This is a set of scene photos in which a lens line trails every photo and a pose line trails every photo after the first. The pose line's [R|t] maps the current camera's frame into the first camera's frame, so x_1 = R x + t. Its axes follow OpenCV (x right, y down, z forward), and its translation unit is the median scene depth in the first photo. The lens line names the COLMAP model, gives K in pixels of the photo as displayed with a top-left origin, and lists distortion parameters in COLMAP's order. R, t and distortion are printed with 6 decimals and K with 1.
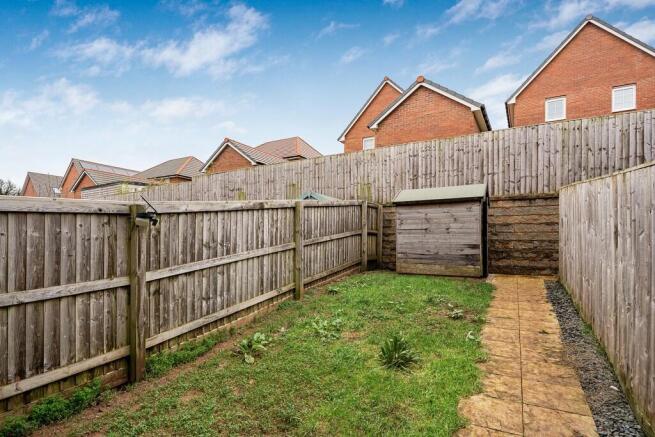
lens RADIAL K [[339.2, 0, 321.6], [0, 339.2, 237.8], [0, 0, 1]] dist [0.007057, 0.000574]
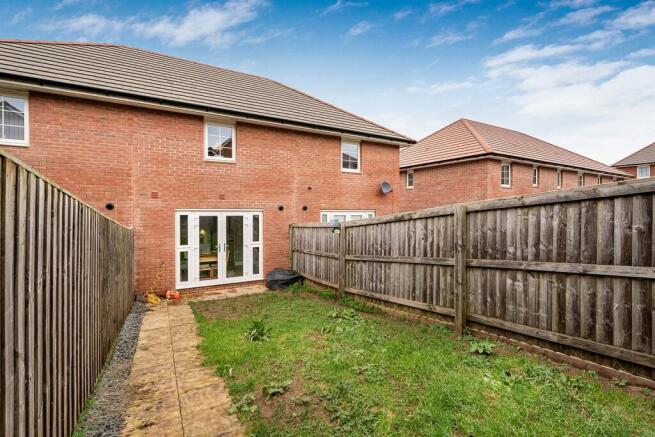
lens RADIAL K [[294.5, 0, 325.4], [0, 294.5, 213.3], [0, 0, 1]] dist [-0.008666, -0.000340]
pose [[-0.513574, -0.006735, -0.858019, 0.774364], [-0.008486, 0.999960, -0.002770, -0.101923], [0.858004, 0.005859, -0.513610, 1.276327]]
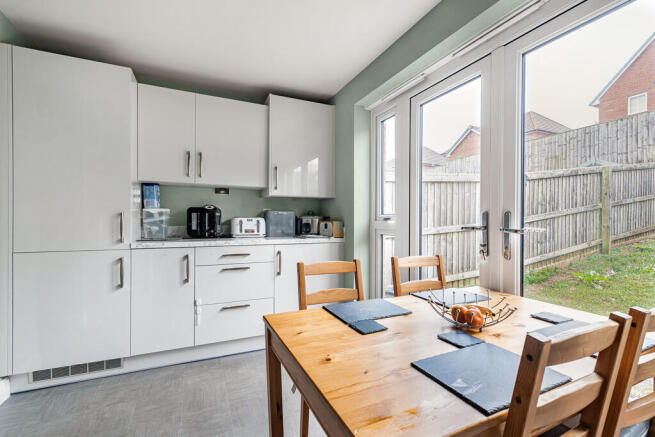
lens RADIAL K [[294.5, 0, 326.5], [0, 294.5, 219.1], [0, 0, 1]] dist [-0.008666, -0.000340]
pose [[0.804202, -0.007032, -0.594314, -0.281924], [0.013367, 0.999891, 0.006257, 0.056354], [0.594205, -0.012976, 0.804209, -0.395775]]
